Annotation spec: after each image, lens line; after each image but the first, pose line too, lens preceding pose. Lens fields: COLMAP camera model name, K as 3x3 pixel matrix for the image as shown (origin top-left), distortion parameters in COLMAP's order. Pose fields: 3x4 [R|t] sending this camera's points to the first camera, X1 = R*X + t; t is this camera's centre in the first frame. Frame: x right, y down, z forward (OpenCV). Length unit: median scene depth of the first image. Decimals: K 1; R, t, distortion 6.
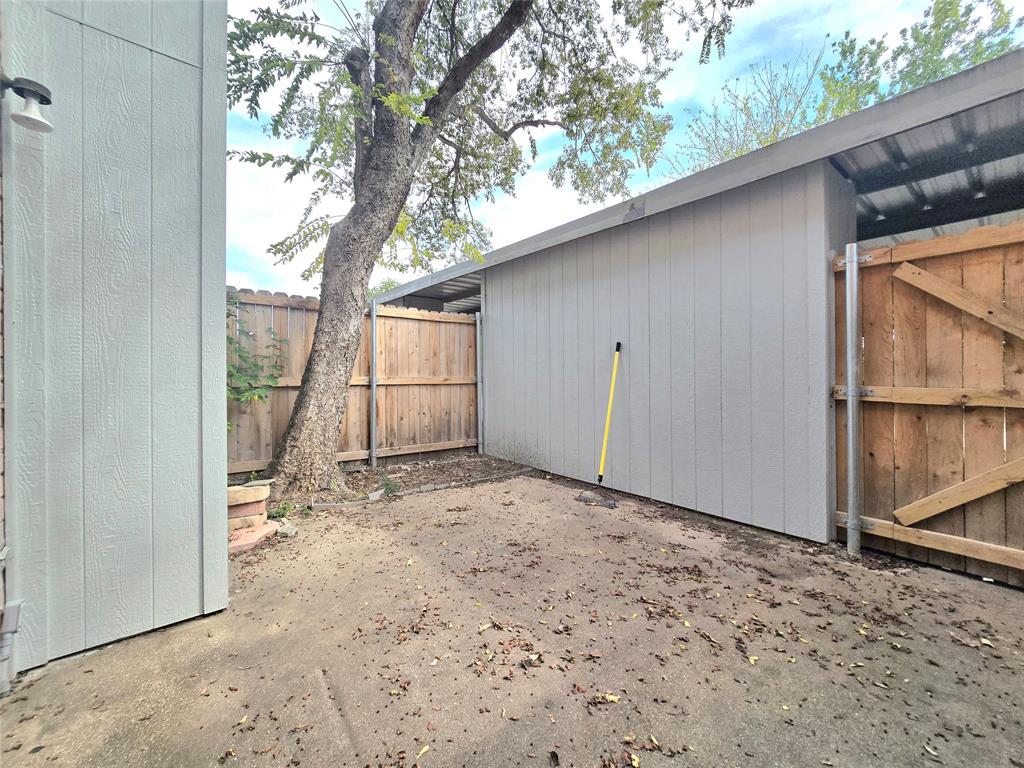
lens RADIAL K [[414.5, 0, 512.0], [0, 414.5, 375.0], [0, 0, 1]] dist [-0.002144, -0.000264]
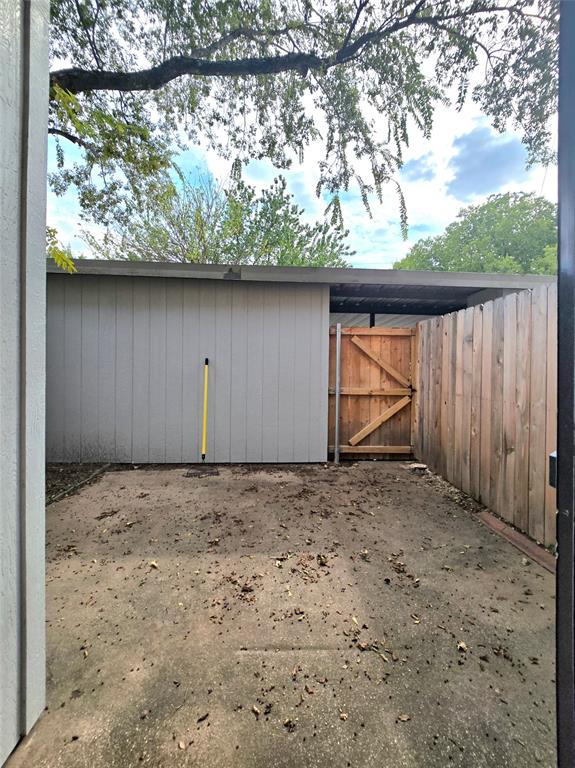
lens RADIAL K [[310.9, 0, 292.0], [0, 310.9, 372.3], [0, 0, 1]] dist [-0.002144, -0.000264]
pose [[0.597448, -0.000567, 0.801908, -0.665023], [-0.008057, 0.999945, 0.006710, -0.064745], [-0.801867, -0.010470, 0.597410, 0.209714]]
